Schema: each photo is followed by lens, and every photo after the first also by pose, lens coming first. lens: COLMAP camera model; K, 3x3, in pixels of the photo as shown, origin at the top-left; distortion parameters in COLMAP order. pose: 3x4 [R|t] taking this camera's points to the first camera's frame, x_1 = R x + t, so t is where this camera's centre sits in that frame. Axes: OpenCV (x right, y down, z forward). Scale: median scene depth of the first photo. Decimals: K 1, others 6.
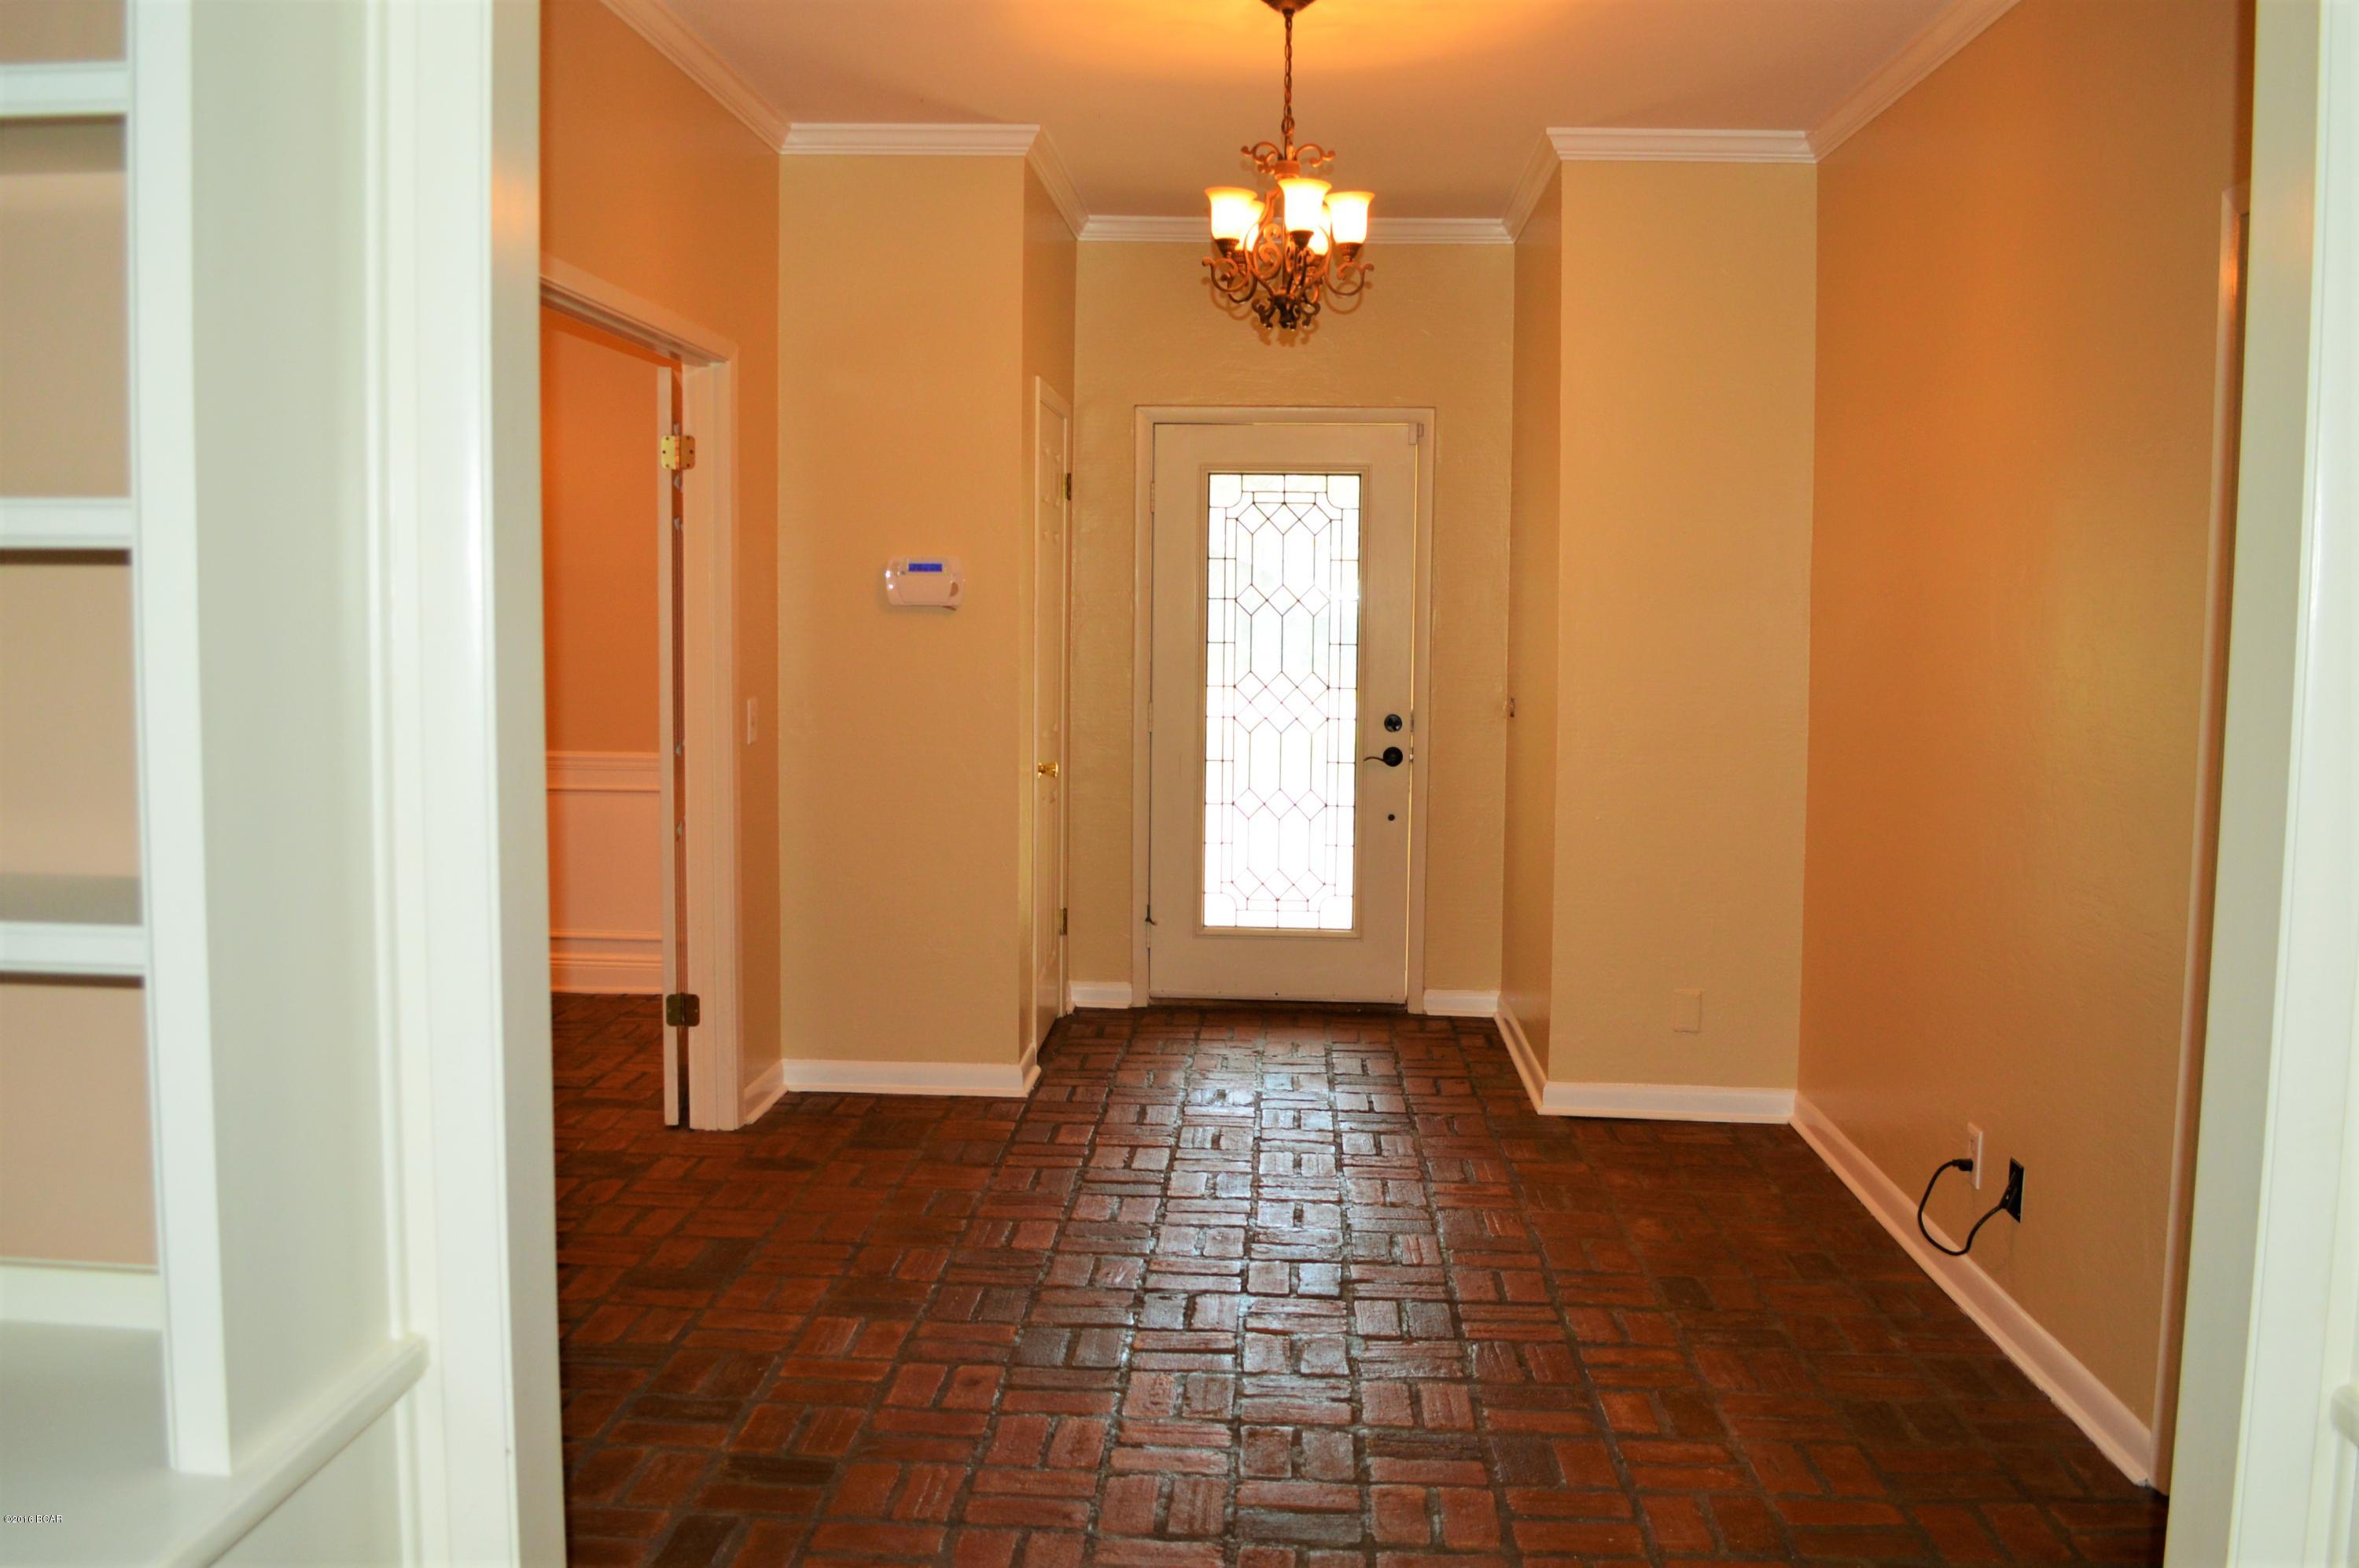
lens RADIAL K [[1980.5, 0, 1179.5], [0, 1980.5, 784.0], [0, 0, 1]] dist [-0.052932, -0.001336]
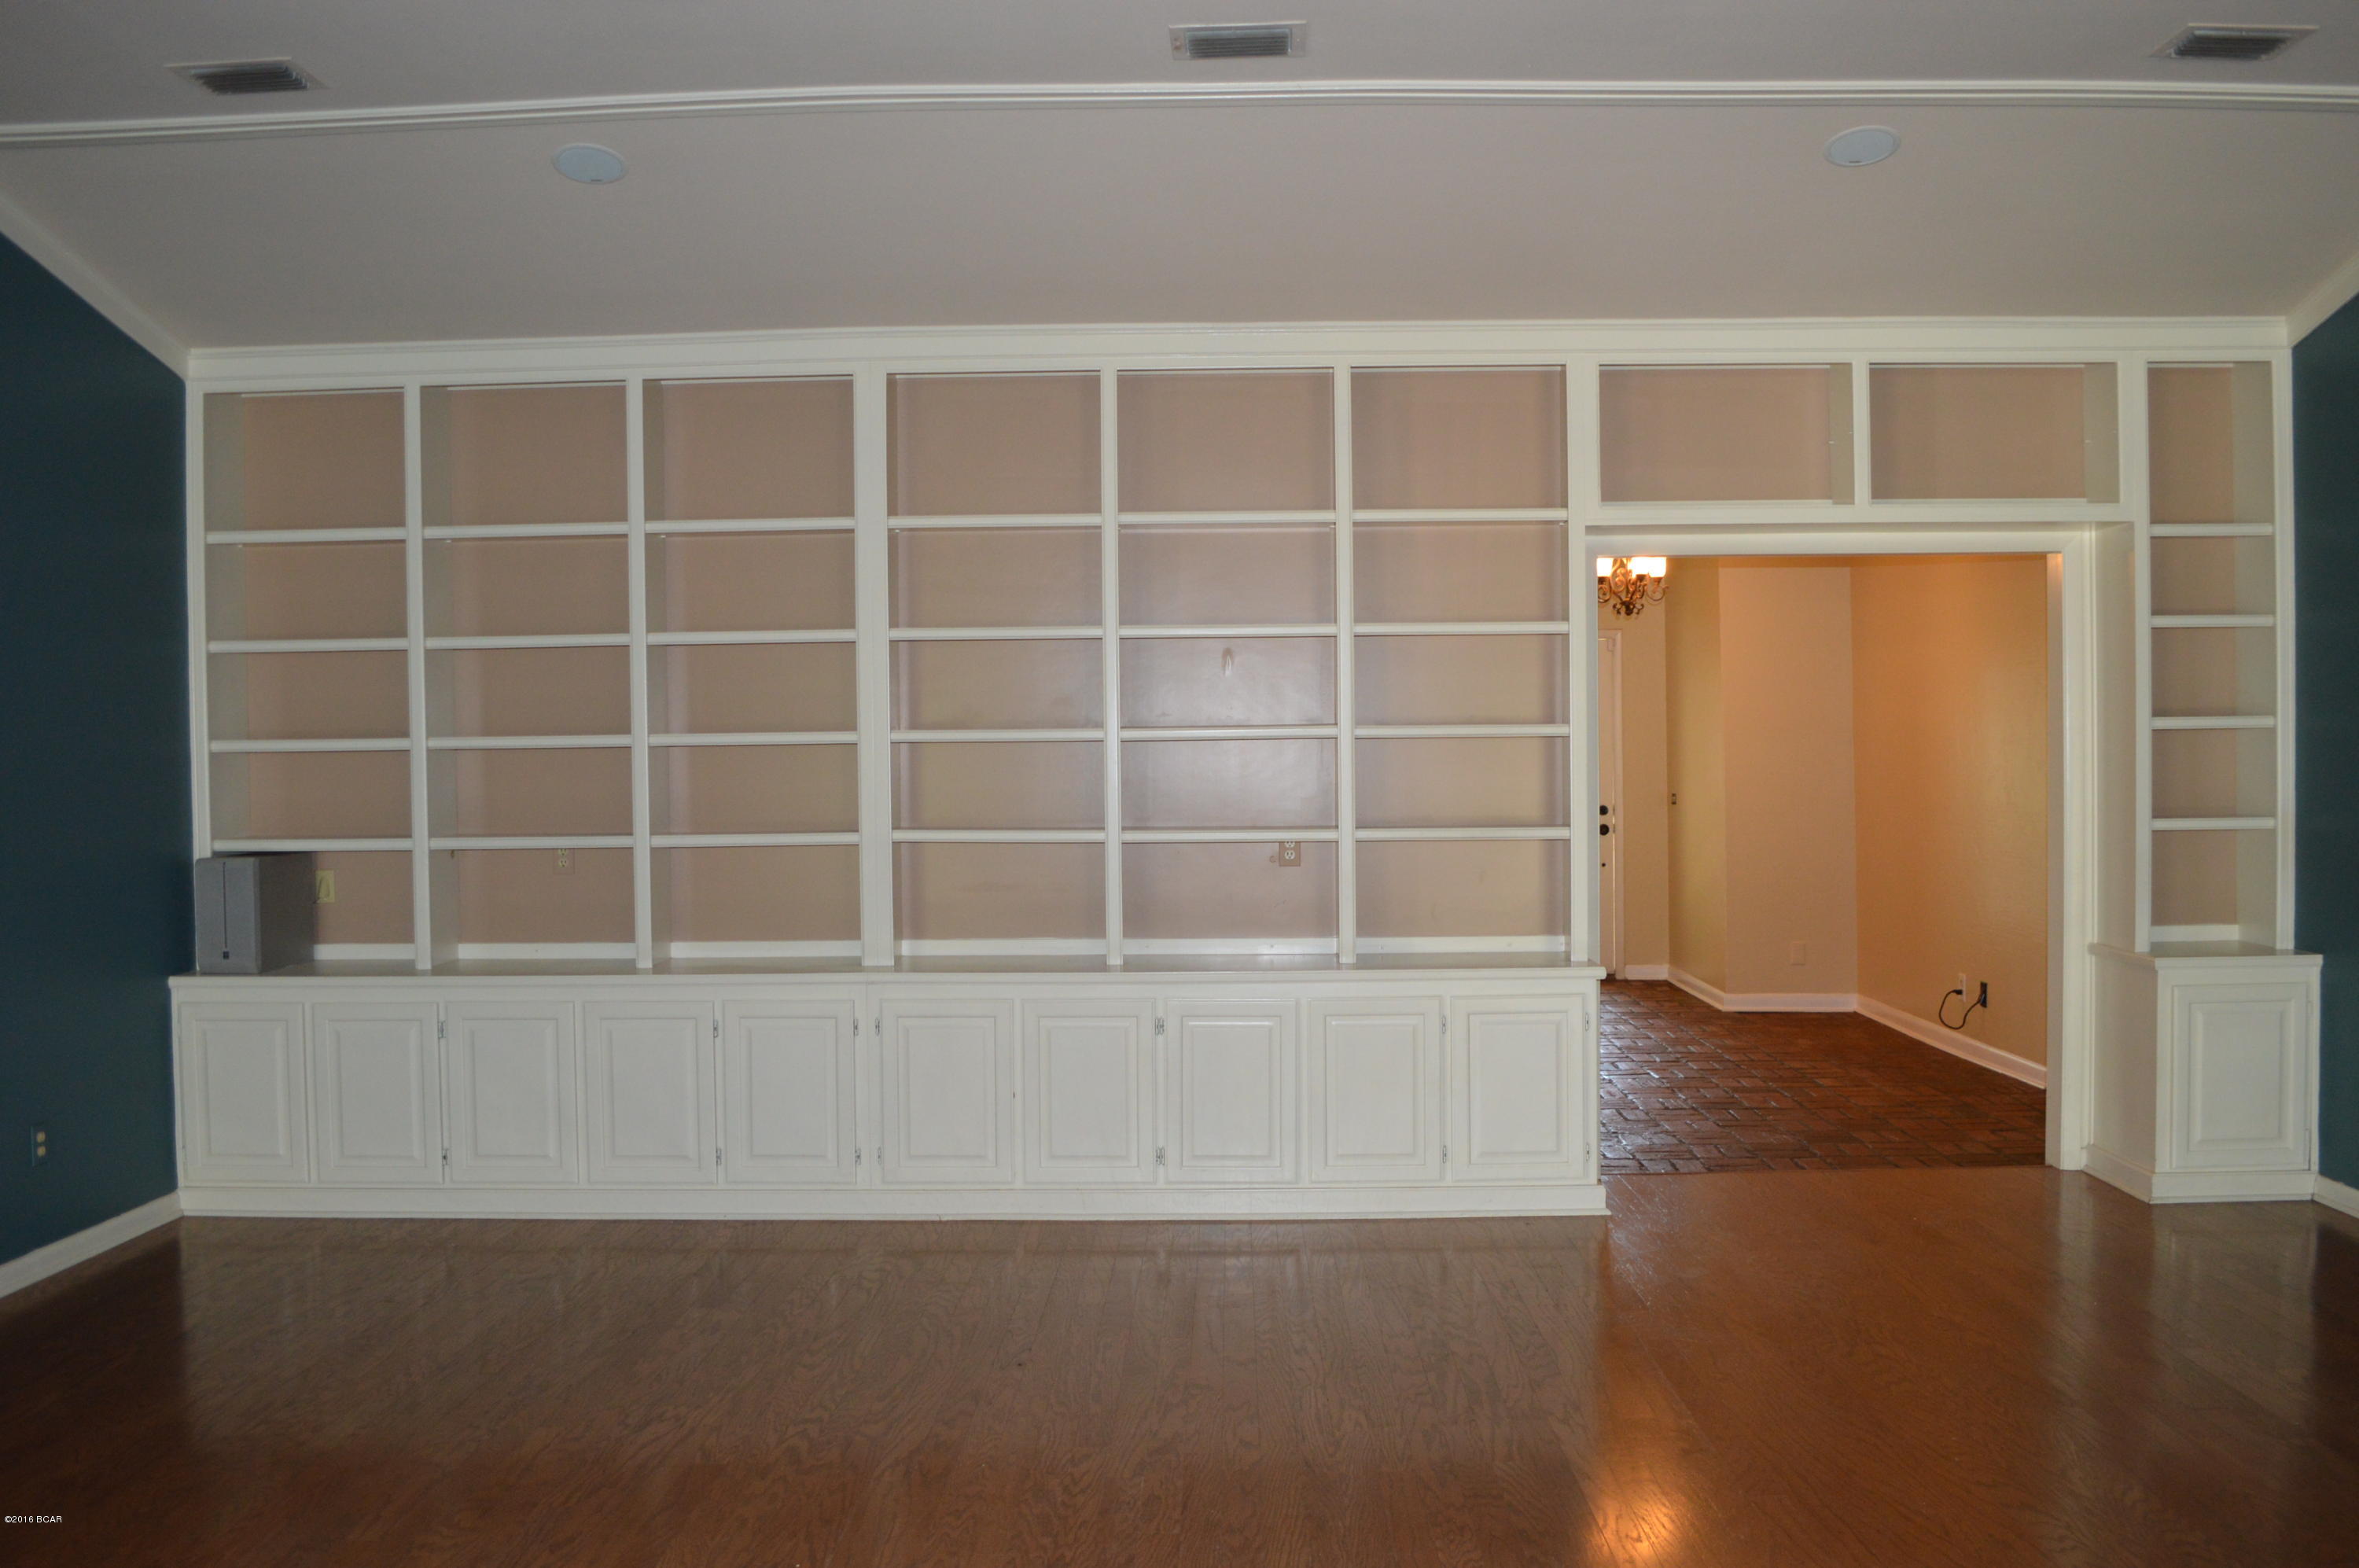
lens RADIAL K [[1980.5, 0, 1179.5], [0, 1980.5, 784.0], [0, 0, 1]] dist [-0.052932, -0.001336]
pose [[0.998347, -0.024591, 0.051940, -0.499330], [0.028116, 0.997271, -0.068262, 0.076518], [-0.050120, 0.069609, 0.996314, -1.002024]]
